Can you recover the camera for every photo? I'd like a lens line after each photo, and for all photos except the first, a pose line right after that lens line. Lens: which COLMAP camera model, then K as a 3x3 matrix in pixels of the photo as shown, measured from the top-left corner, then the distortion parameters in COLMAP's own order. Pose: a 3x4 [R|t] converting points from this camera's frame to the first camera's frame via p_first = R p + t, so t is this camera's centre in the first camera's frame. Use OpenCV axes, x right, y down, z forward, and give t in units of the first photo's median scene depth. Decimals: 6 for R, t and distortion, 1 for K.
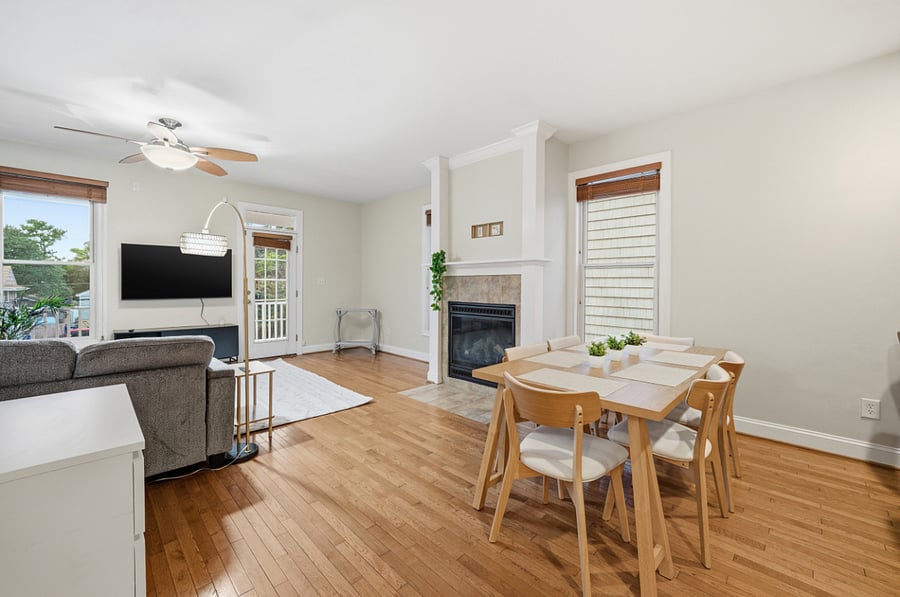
lens RADIAL K [[367.1, 0, 445.2], [0, 367.1, 287.3], [0, 0, 1]] dist [-0.029317, 0.008114]
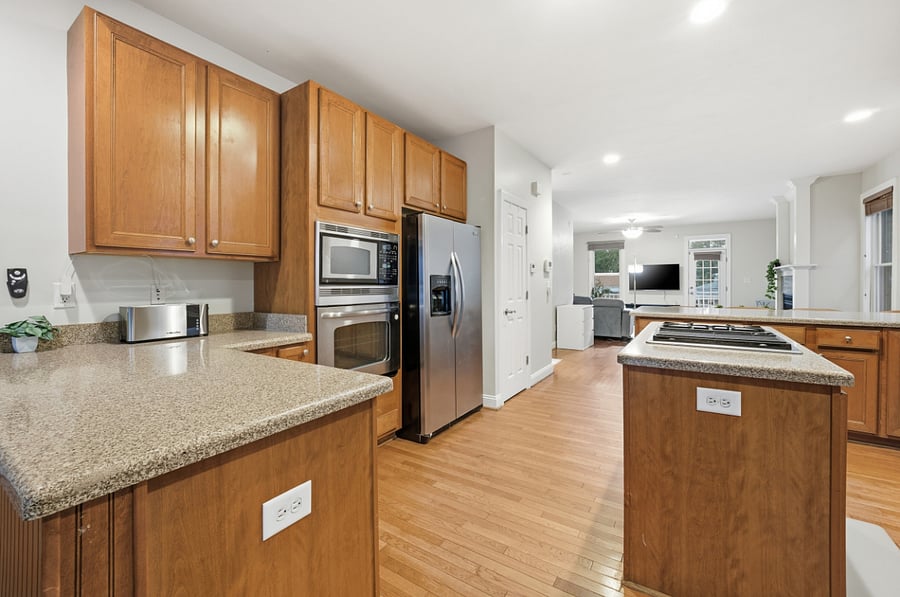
lens RADIAL K [[367.1, 0, 445.2], [0, 367.1, 287.3], [0, 0, 1]] dist [-0.029317, 0.008114]
pose [[0.202807, 0.005388, -0.979204, 1.617103], [-0.003914, 0.999981, 0.004692, 0.017713], [0.979211, 0.002881, 0.202824, -0.877364]]
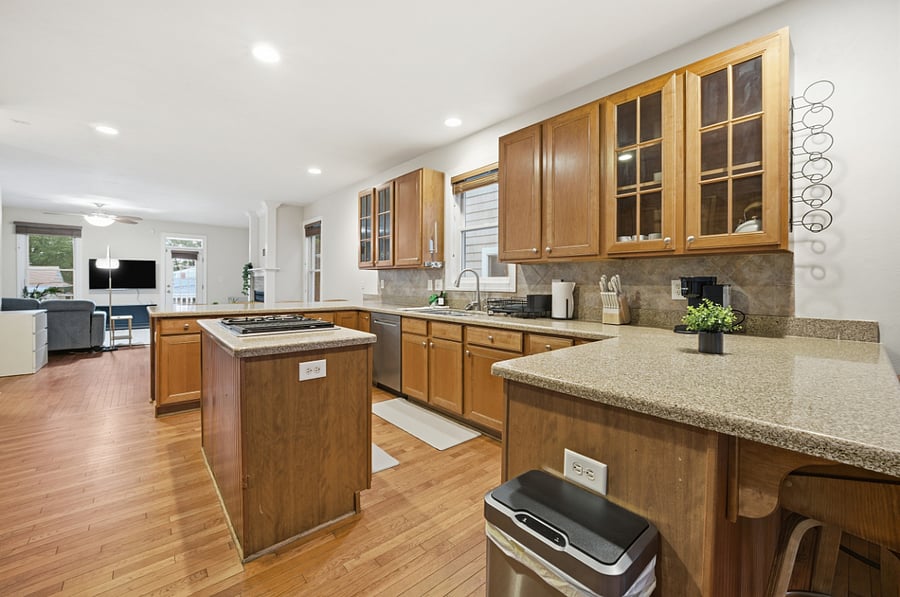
lens RADIAL K [[367.1, 0, 445.2], [0, 367.1, 287.3], [0, 0, 1]] dist [-0.029317, 0.008114]
pose [[0.997473, 0.005235, -0.070851, 1.521296], [-0.005076, 0.999984, 0.002424, 0.018705], [0.070862, -0.002059, 0.997484, -1.032062]]
